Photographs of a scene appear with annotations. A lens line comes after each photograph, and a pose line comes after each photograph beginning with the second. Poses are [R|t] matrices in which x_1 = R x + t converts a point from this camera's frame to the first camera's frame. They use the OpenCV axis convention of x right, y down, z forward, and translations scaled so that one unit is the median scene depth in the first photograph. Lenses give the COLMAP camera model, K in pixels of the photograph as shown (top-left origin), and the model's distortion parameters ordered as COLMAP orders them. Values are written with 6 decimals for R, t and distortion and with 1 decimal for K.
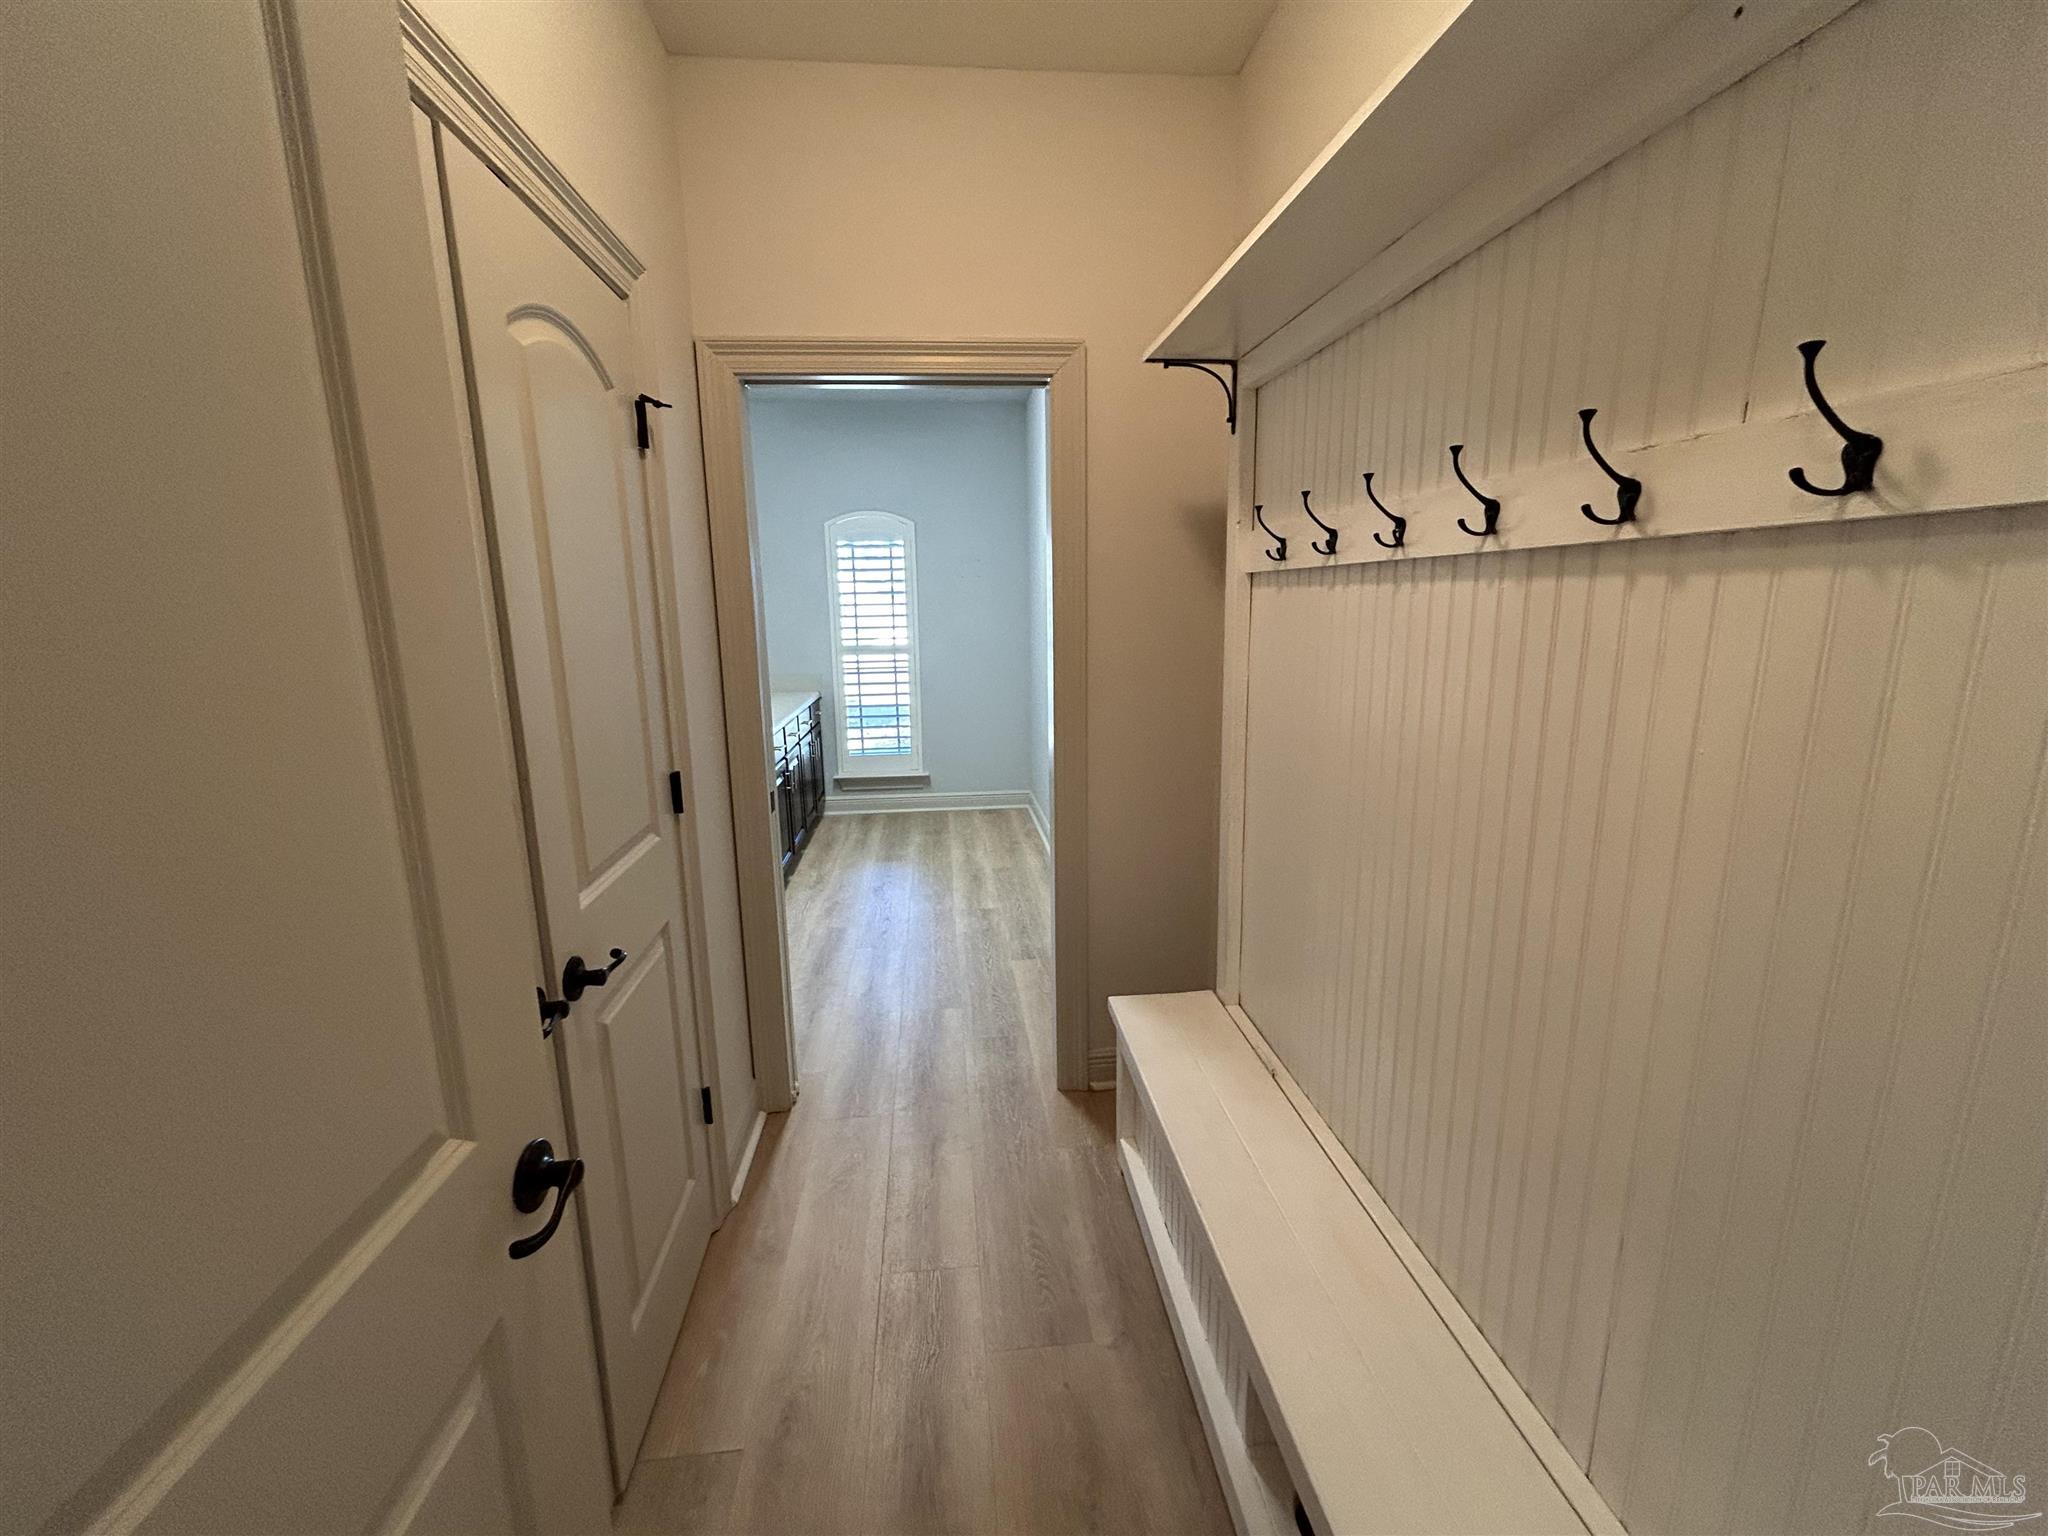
lens RADIAL K [[827.8, 0, 1026.2], [0, 827.8, 767.8], [0, 0, 1]] dist [-0.002852, 0.001633]
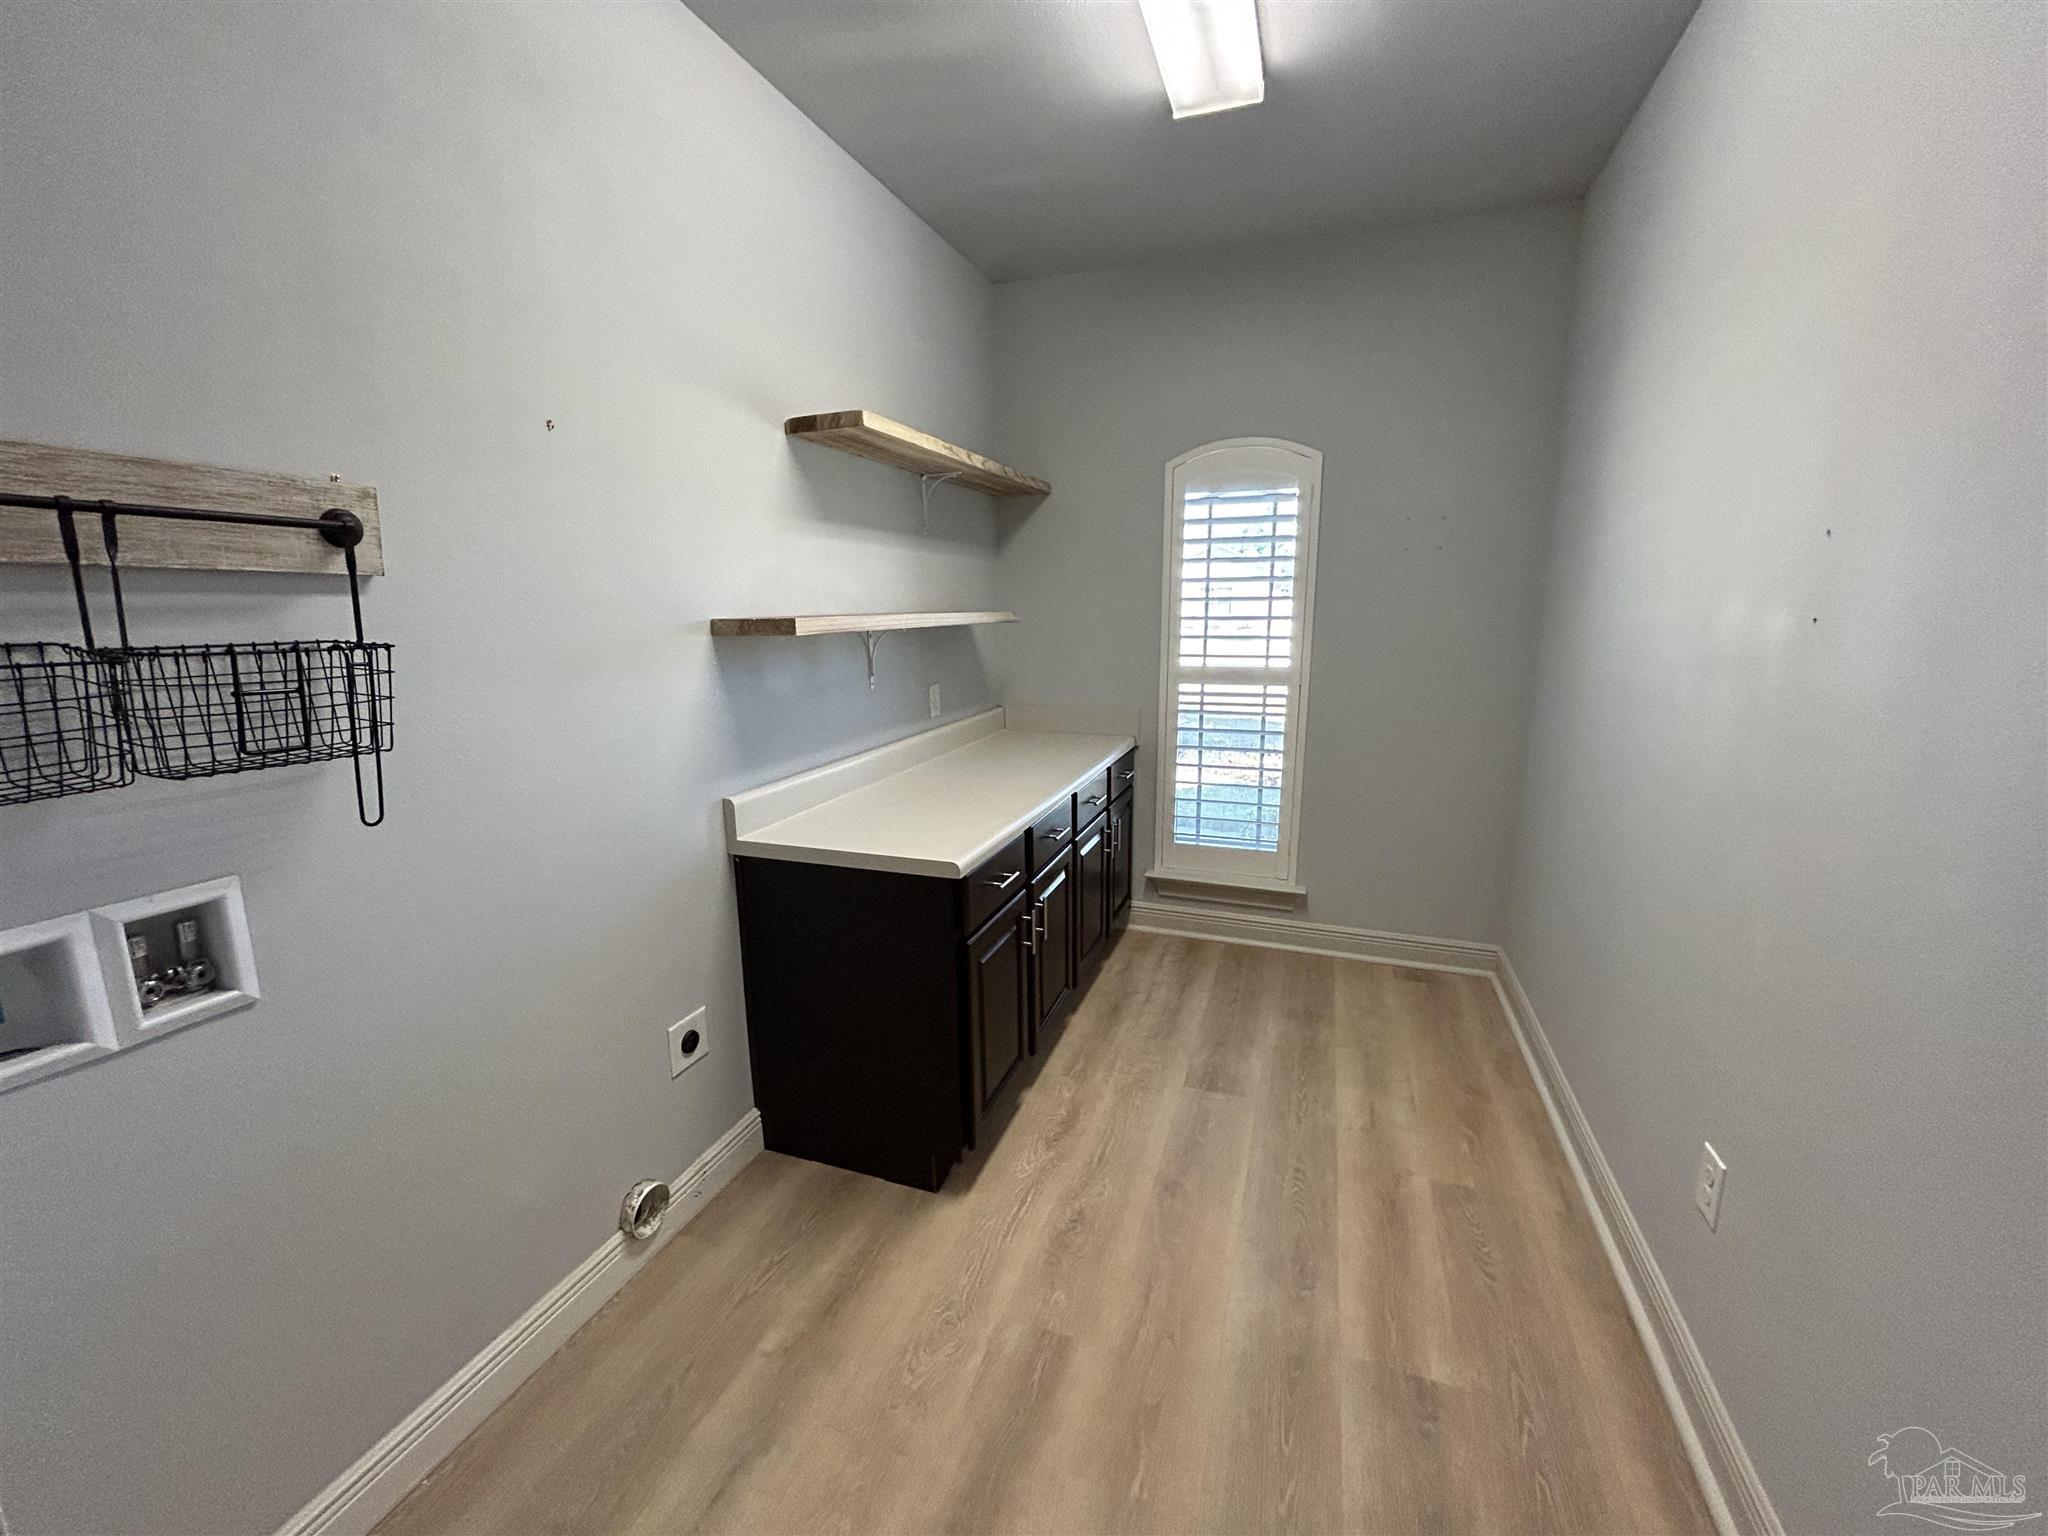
lens RADIAL K [[827.8, 0, 1021.4], [0, 827.8, 766.1], [0, 0, 1]] dist [-0.002852, 0.001633]
pose [[0.896546, 0.092637, -0.433156, -0.055954], [-0.090092, 0.995582, 0.026448, -0.081351], [0.433693, 0.015312, 0.900931, 0.407366]]
